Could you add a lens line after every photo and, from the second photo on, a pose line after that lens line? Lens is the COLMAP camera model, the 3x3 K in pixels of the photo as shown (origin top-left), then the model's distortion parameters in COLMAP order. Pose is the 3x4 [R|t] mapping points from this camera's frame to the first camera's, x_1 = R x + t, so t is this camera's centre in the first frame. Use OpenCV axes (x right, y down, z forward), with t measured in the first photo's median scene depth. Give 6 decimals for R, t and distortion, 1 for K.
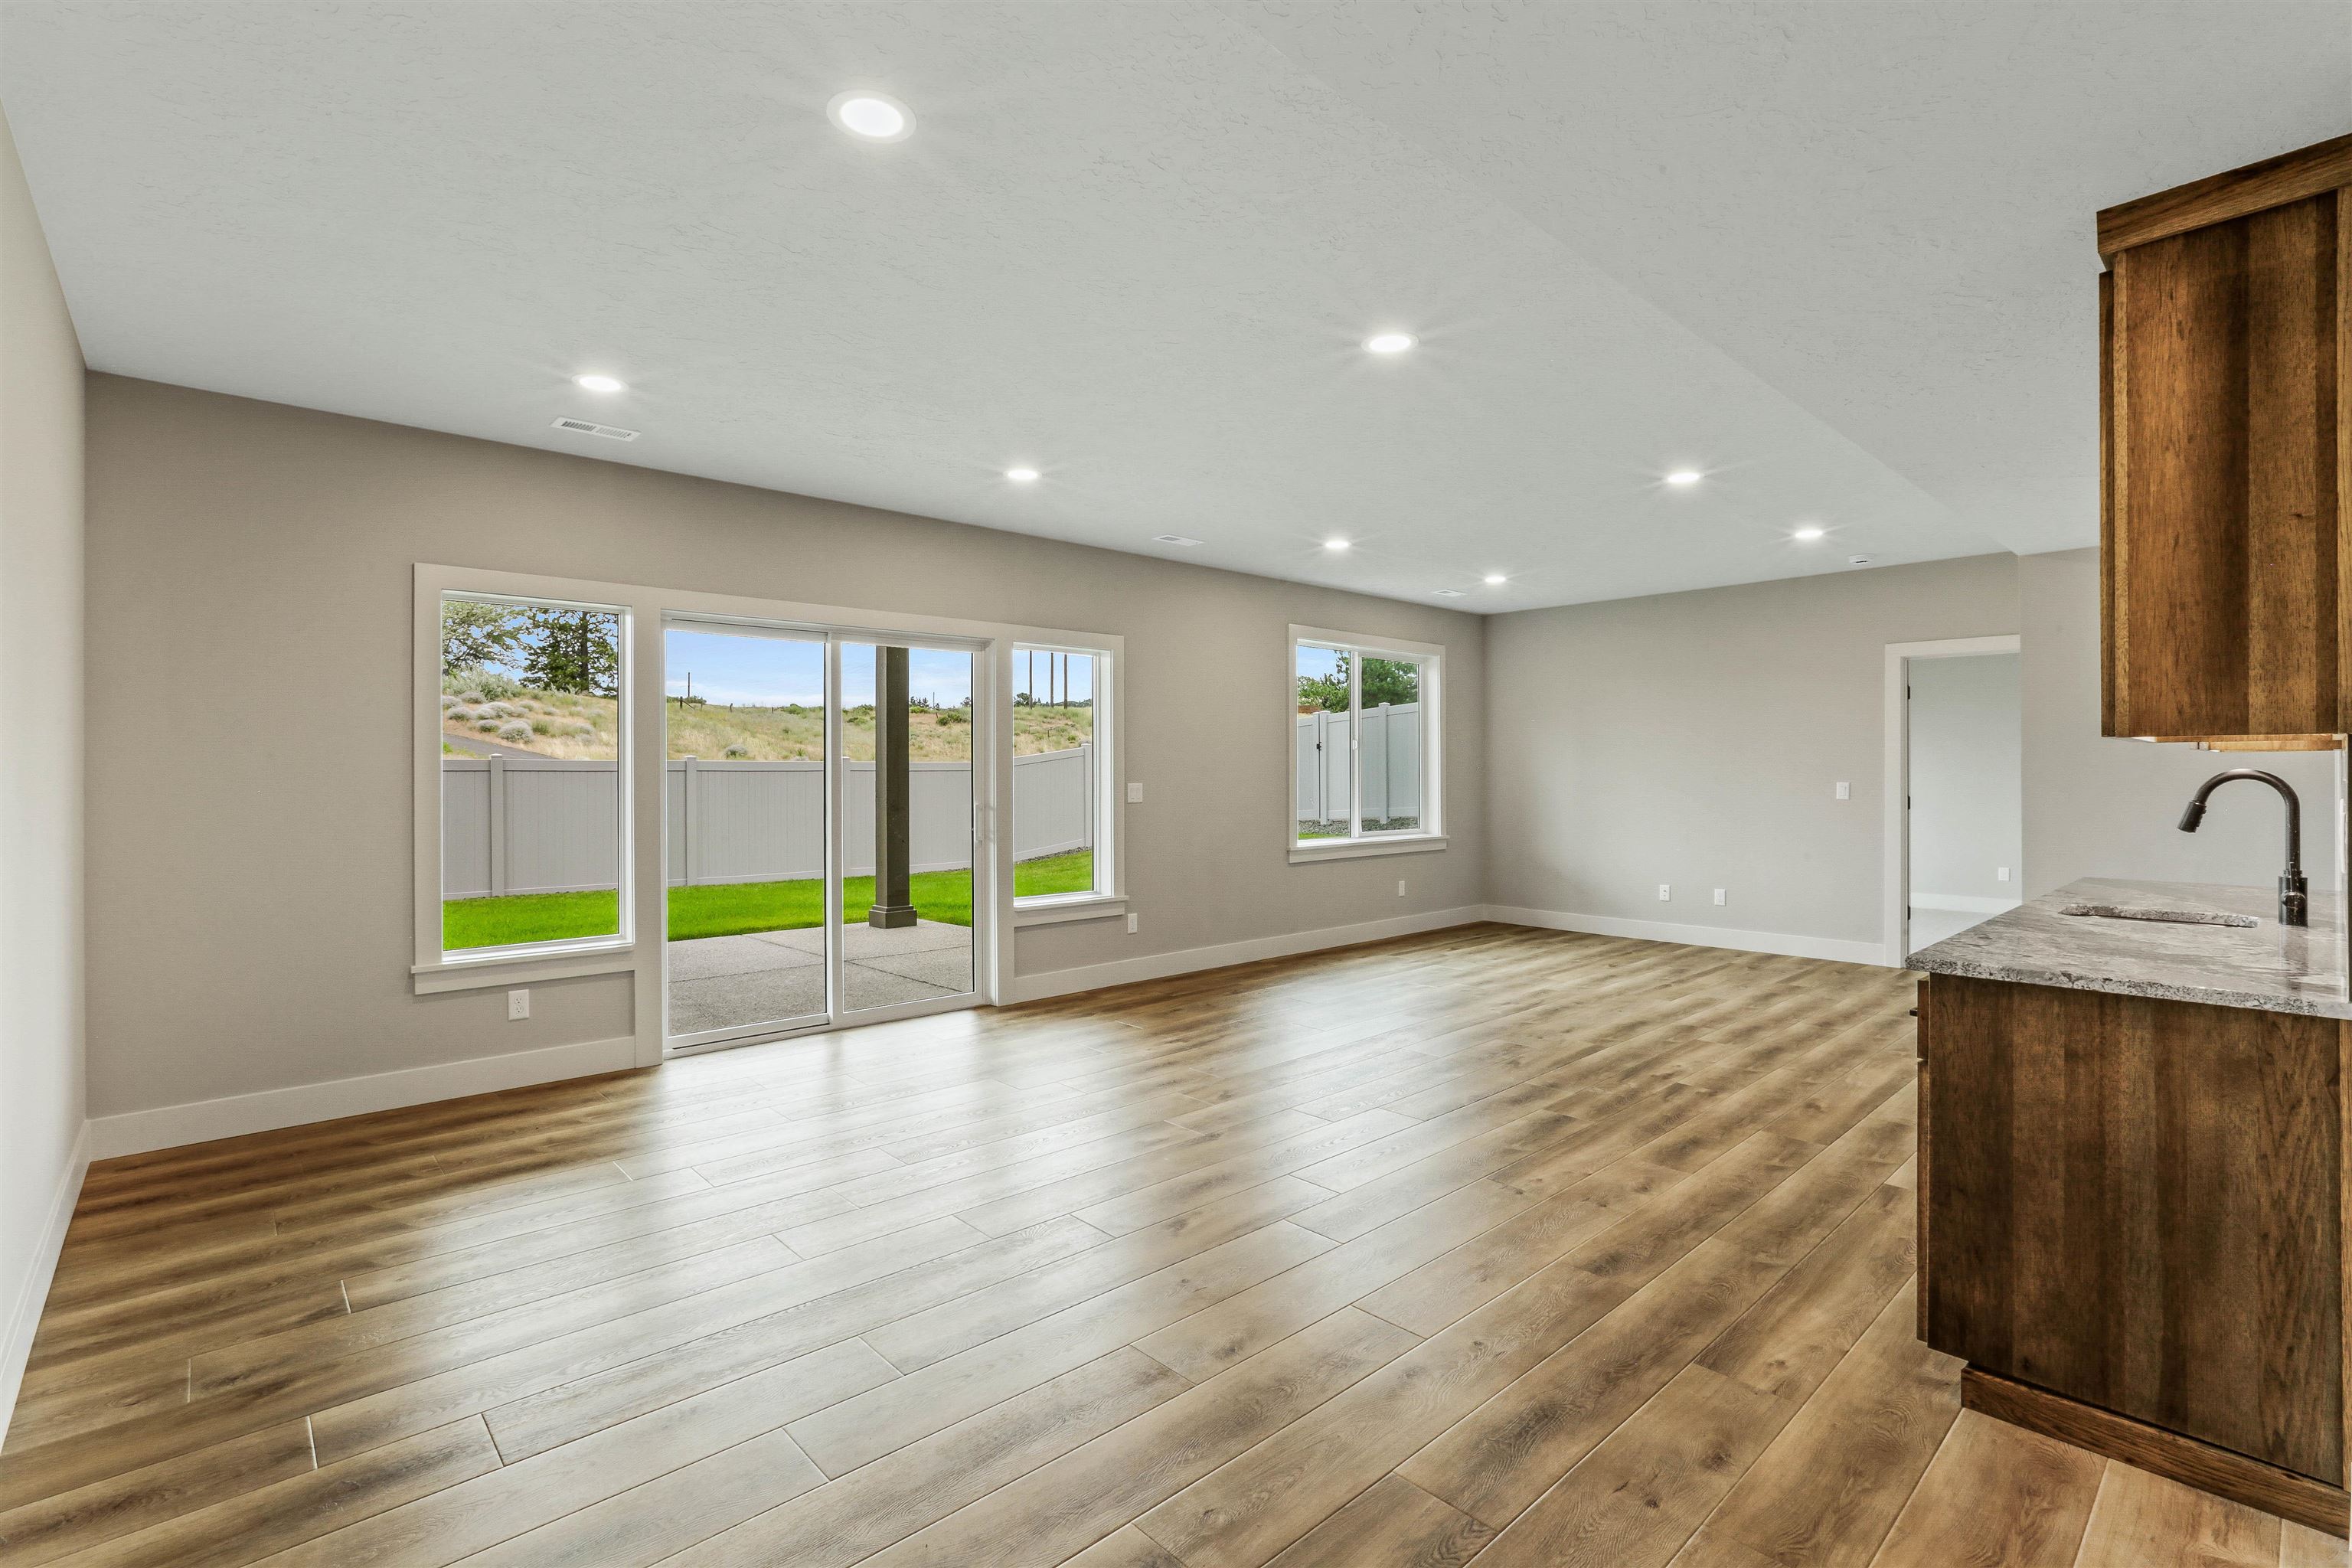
lens RADIAL K [[1064.4, 0, 1173.3], [0, 1064.4, 781.7], [0, 0, 1]] dist [-0.029795, 0.011757]
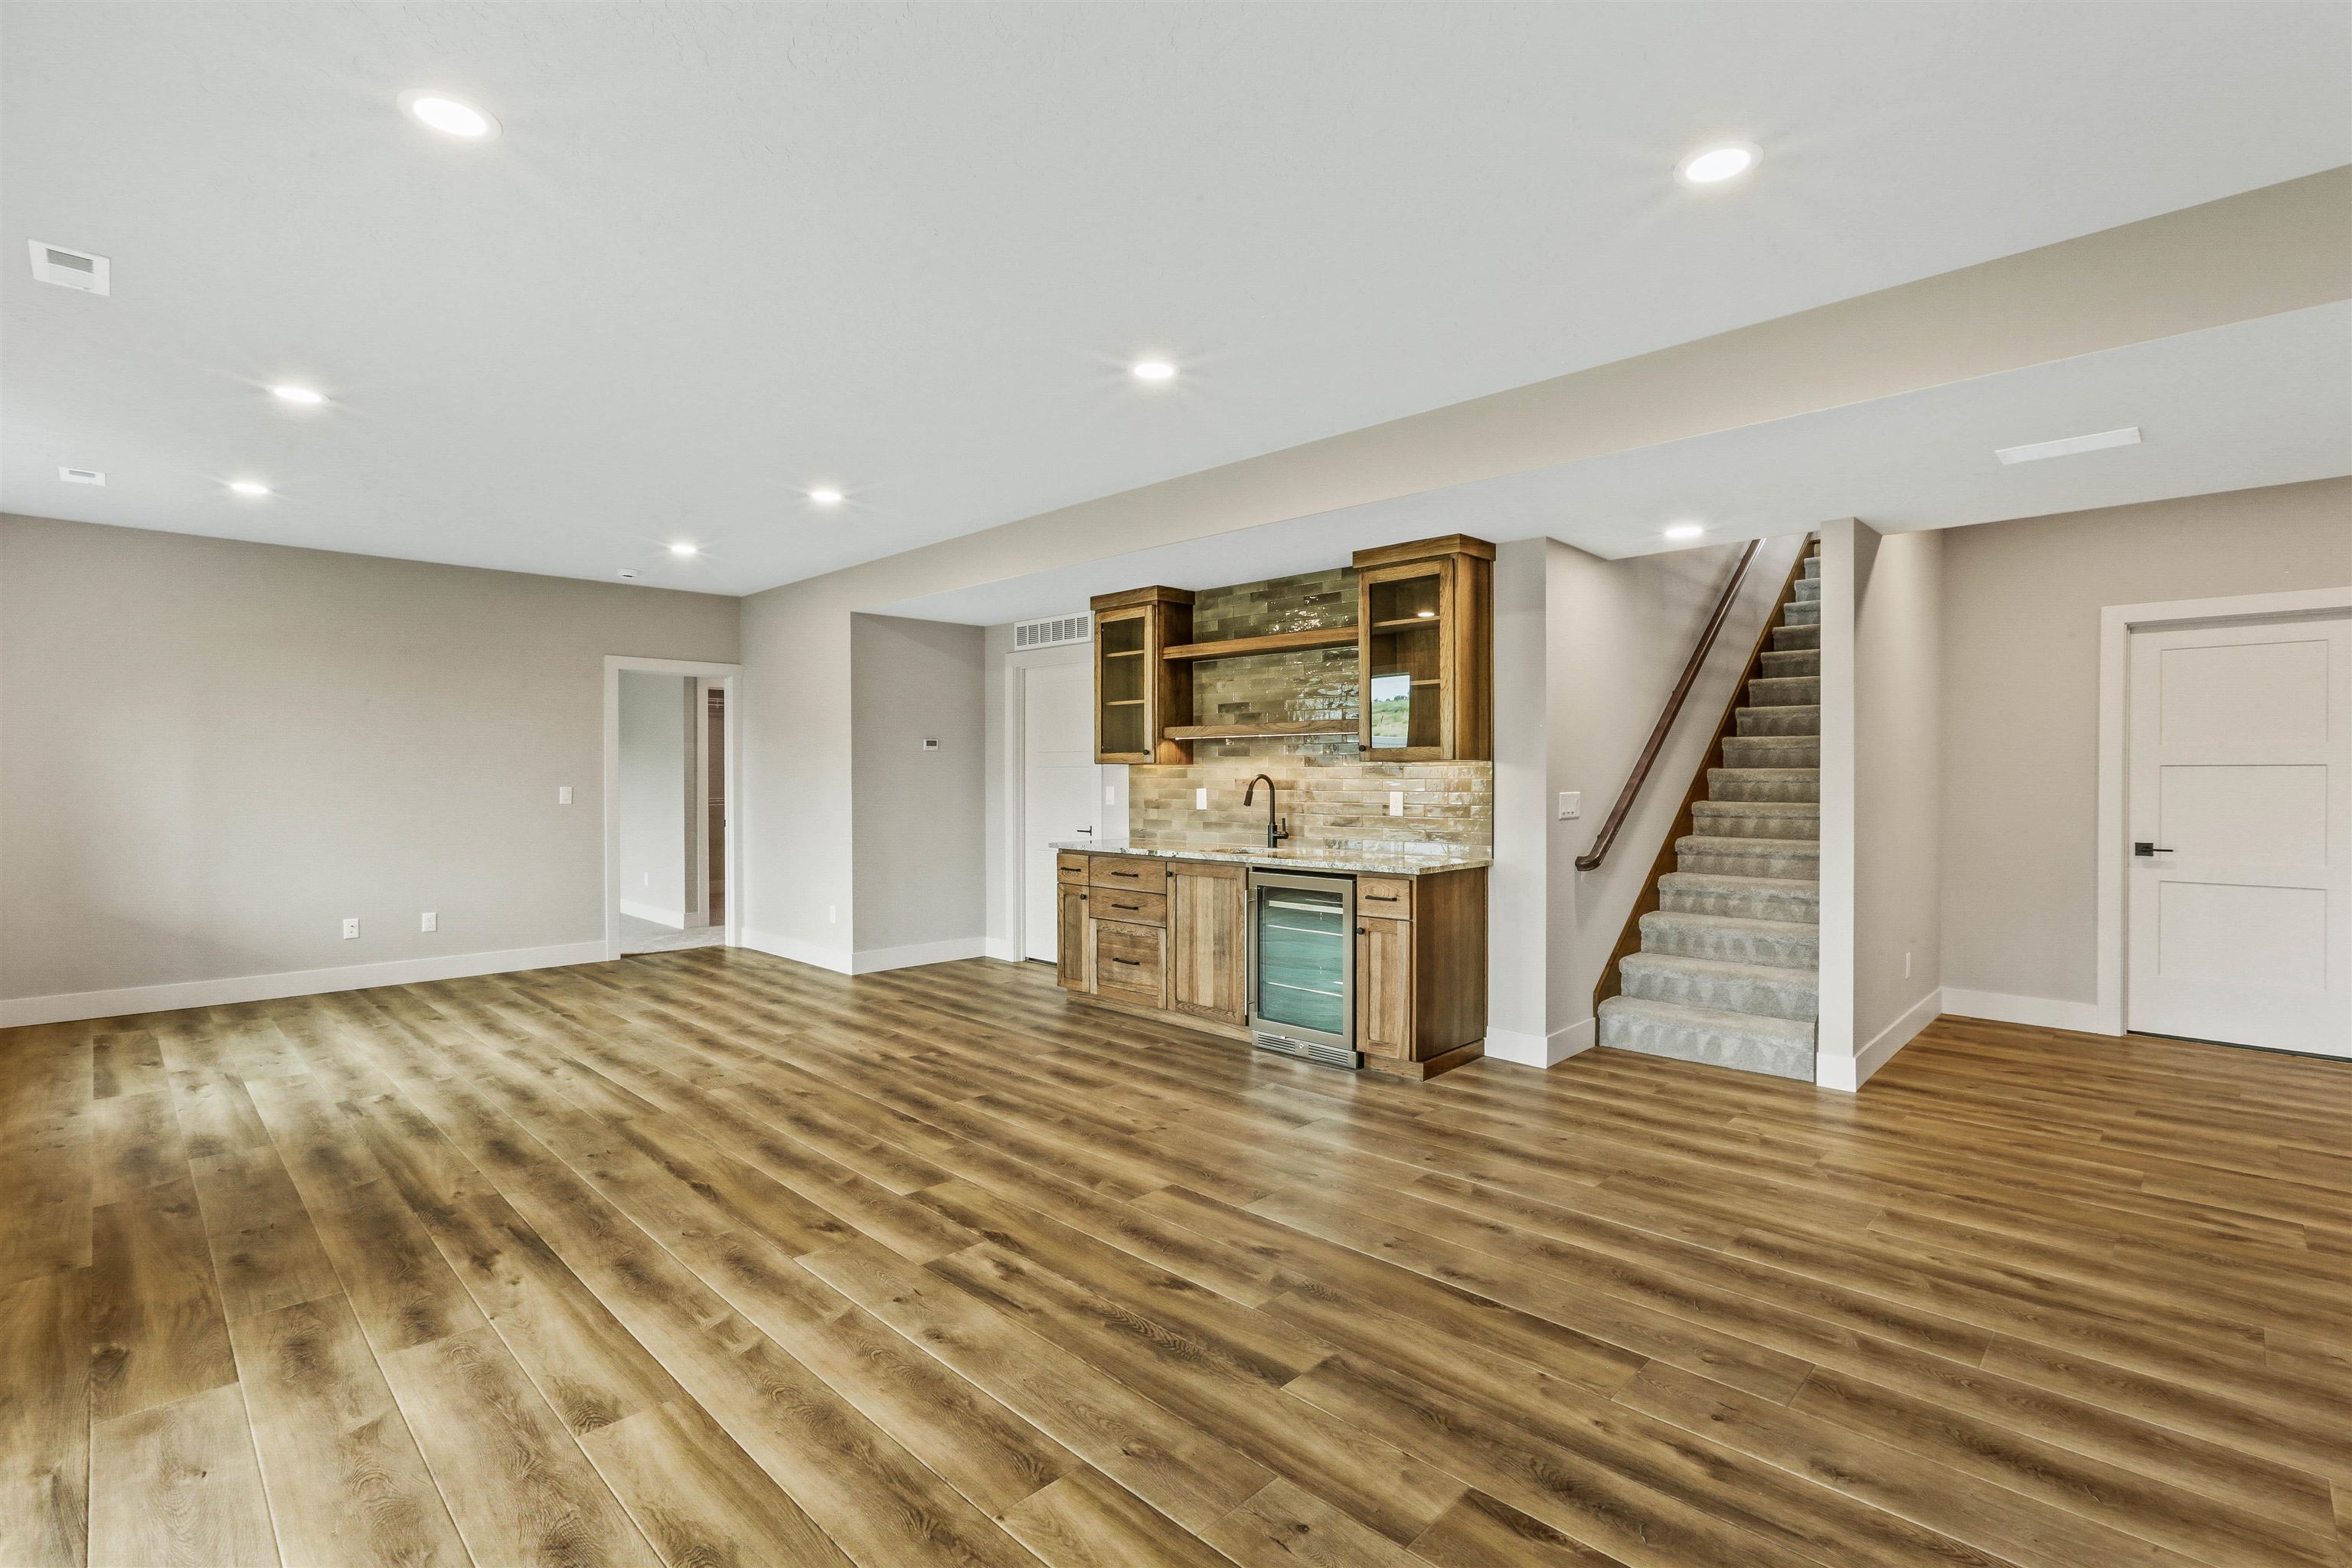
lens RADIAL K [[1064.4, 0, 1173.3], [0, 1064.4, 781.7], [0, 0, 1]] dist [-0.029795, 0.011757]
pose [[-0.040774, -0.003506, 0.999162, -0.742232], [0.008845, 0.999953, 0.003870, -0.005950], [-0.999129, 0.008996, -0.040741, 0.883717]]
